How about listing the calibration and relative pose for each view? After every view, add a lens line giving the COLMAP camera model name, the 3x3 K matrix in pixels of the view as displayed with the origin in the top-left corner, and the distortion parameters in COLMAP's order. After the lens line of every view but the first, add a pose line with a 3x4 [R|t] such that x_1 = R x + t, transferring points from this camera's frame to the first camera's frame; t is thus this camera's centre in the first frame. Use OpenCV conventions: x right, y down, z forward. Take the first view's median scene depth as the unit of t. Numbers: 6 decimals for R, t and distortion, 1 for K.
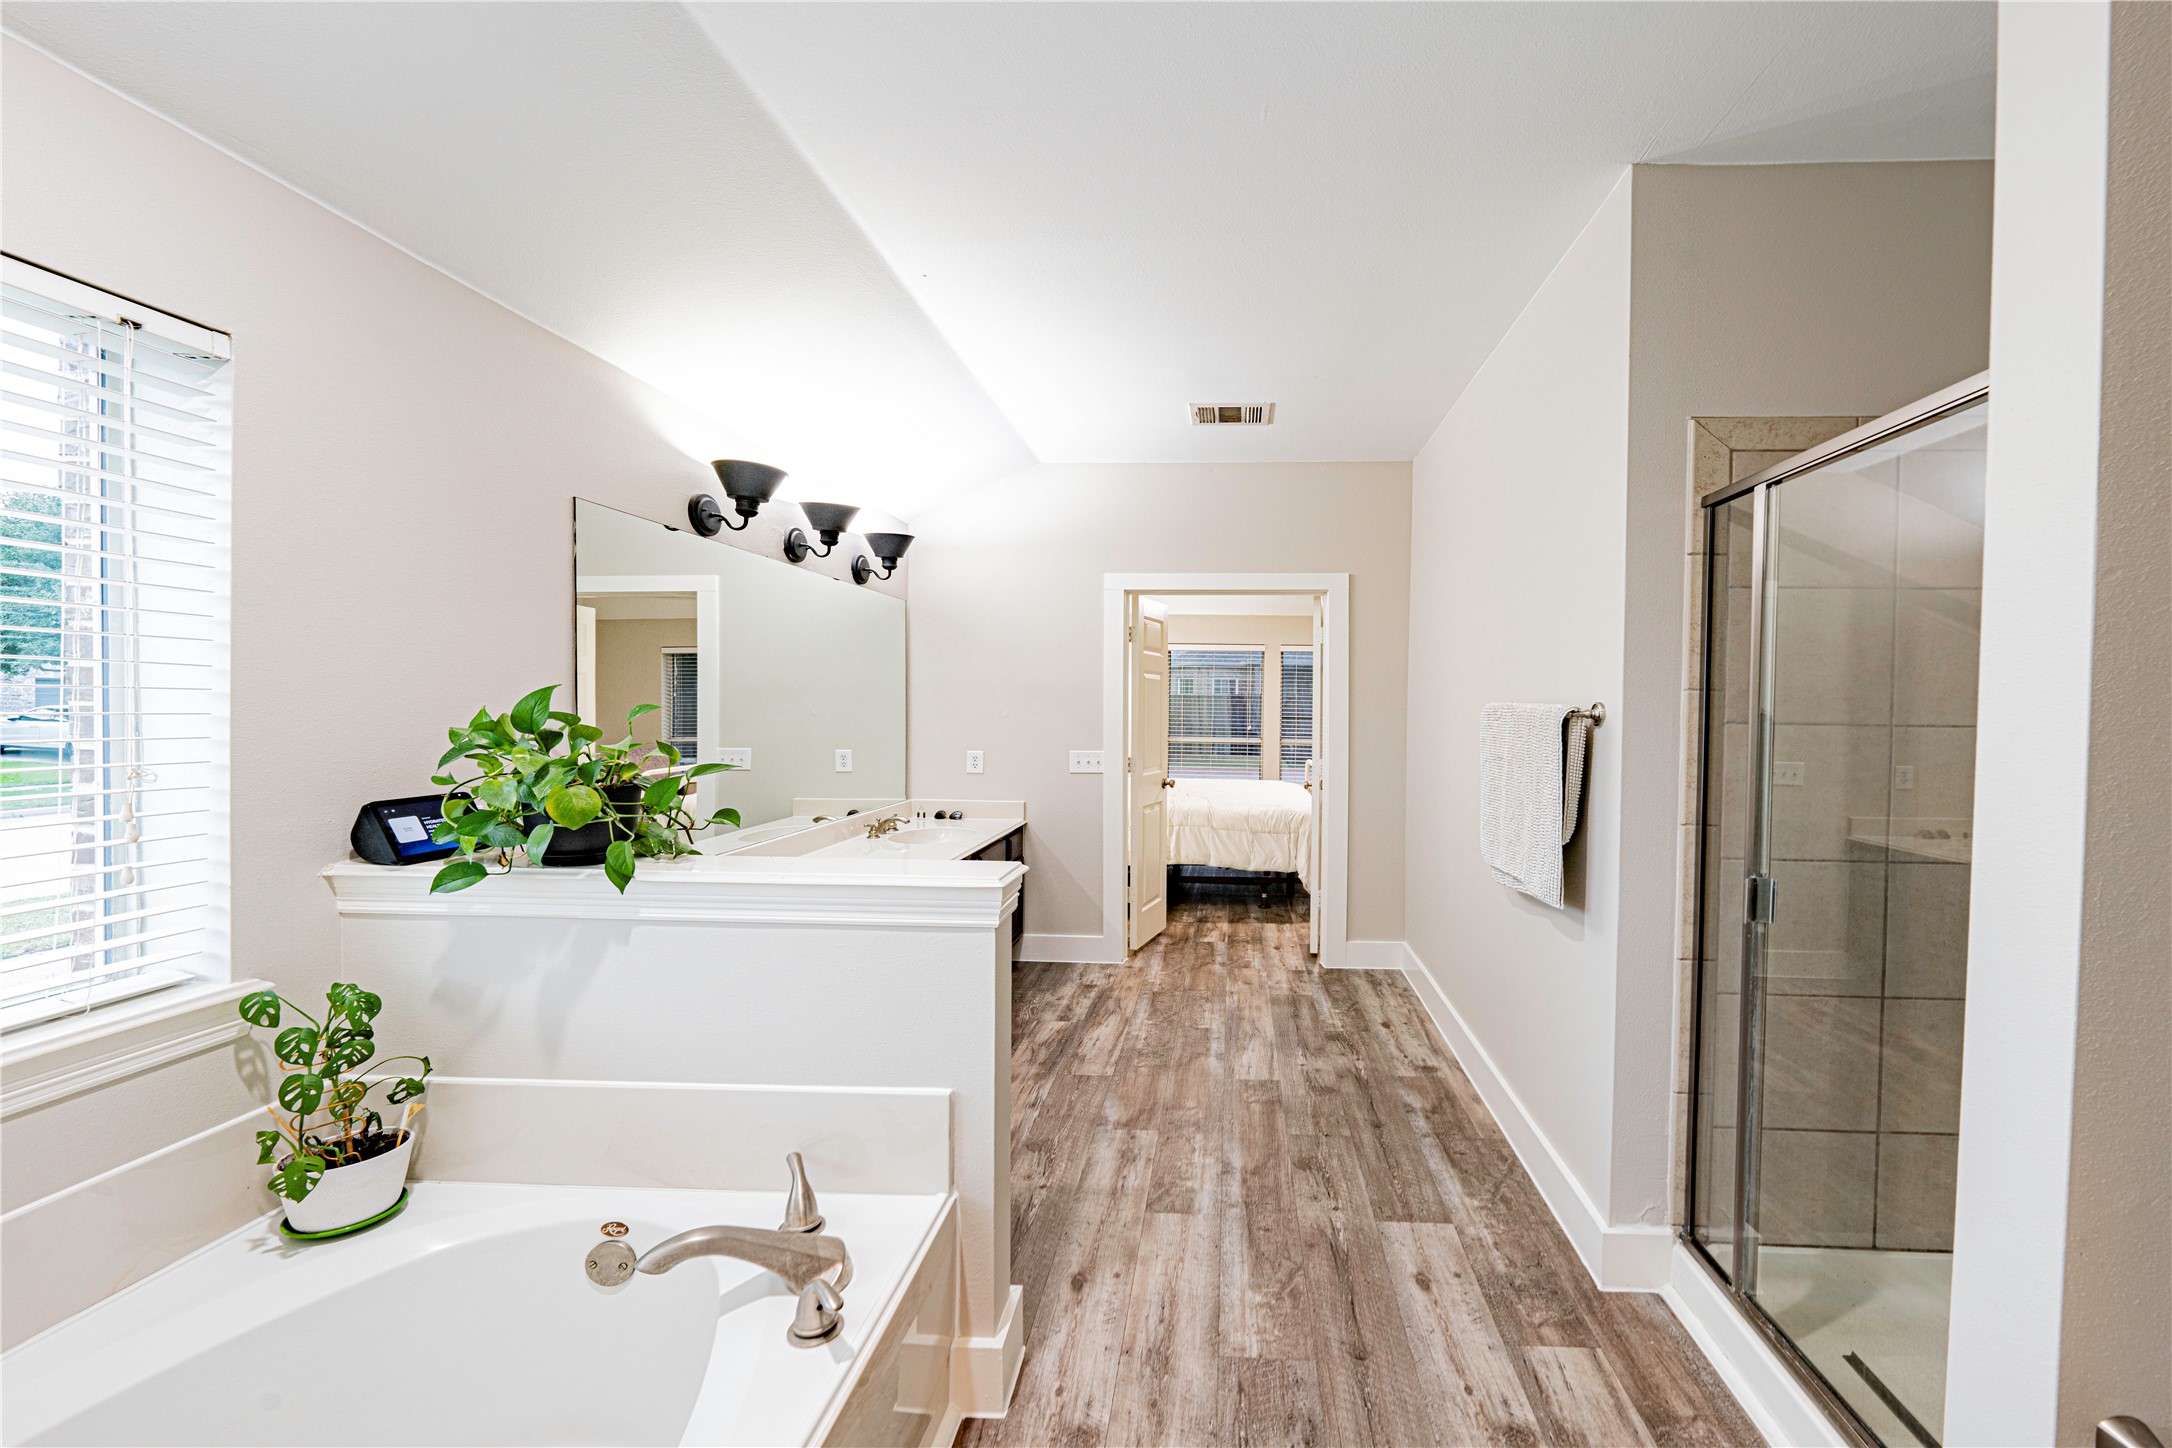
lens RADIAL K [[938.8, 0, 1085.9], [0, 938.8, 726.4], [0, 0, 1]] dist [0.000939, 0.000085]
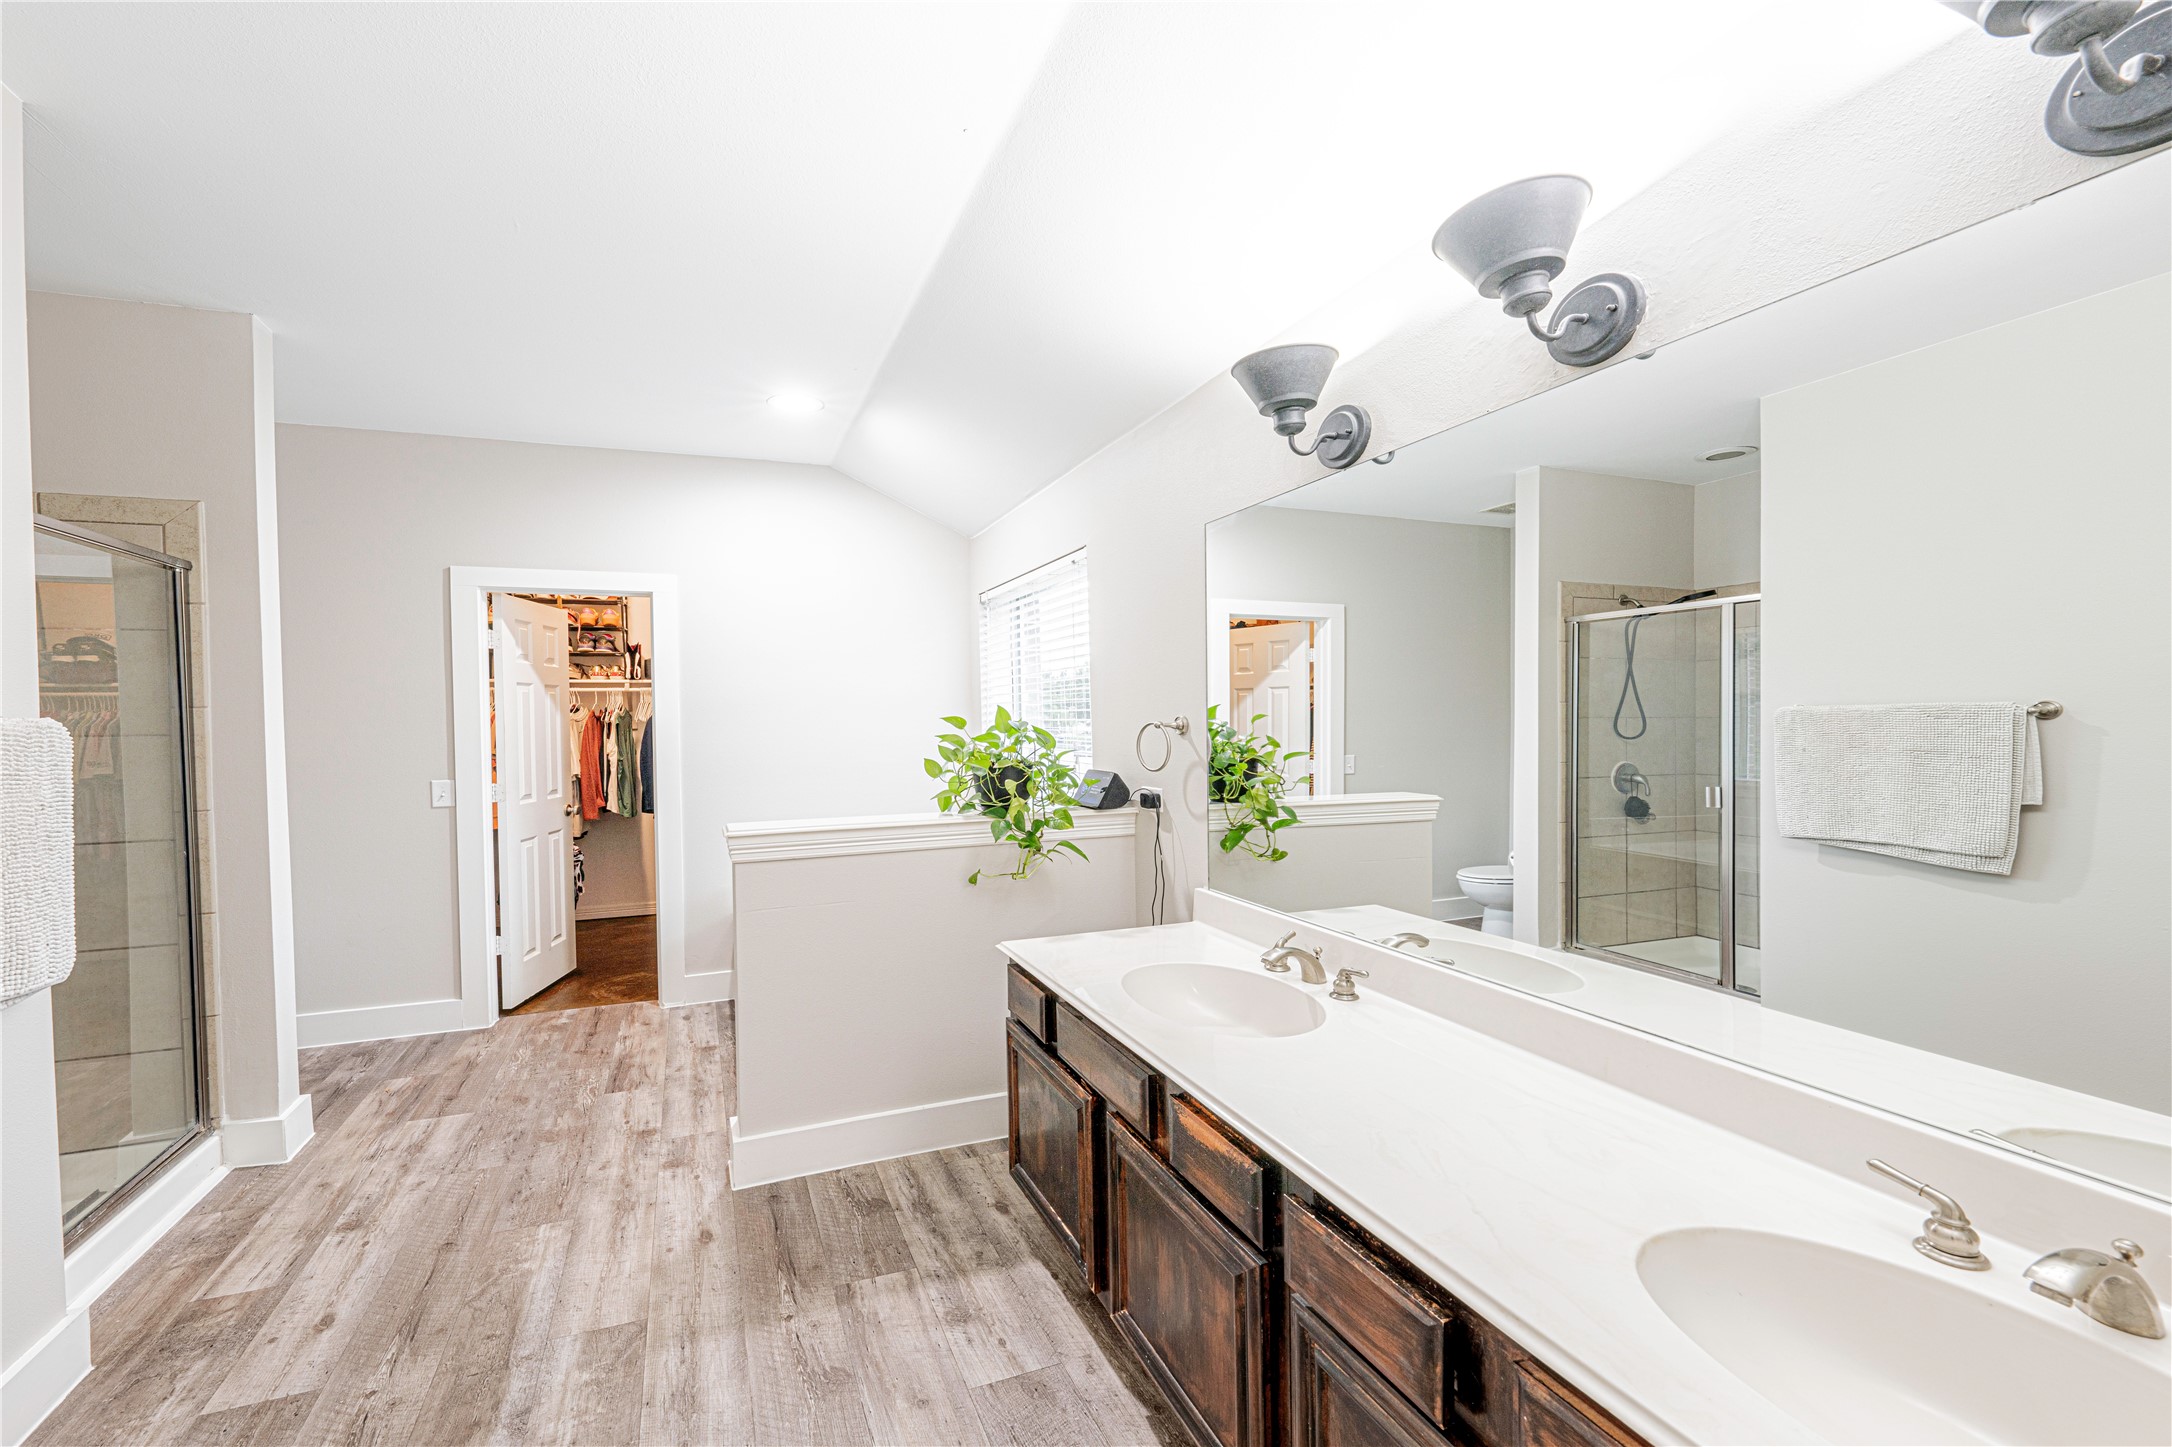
lens RADIAL K [[938.8, 0, 1086.8], [0, 938.8, 729.8], [0, 0, 1]] dist [0.000939, 0.000085]
pose [[-0.851198, 0.011965, -0.524709, 0.181543], [-0.005539, 0.999480, 0.031777, -0.055318], [0.524816, 0.029955, -0.850688, 2.113279]]
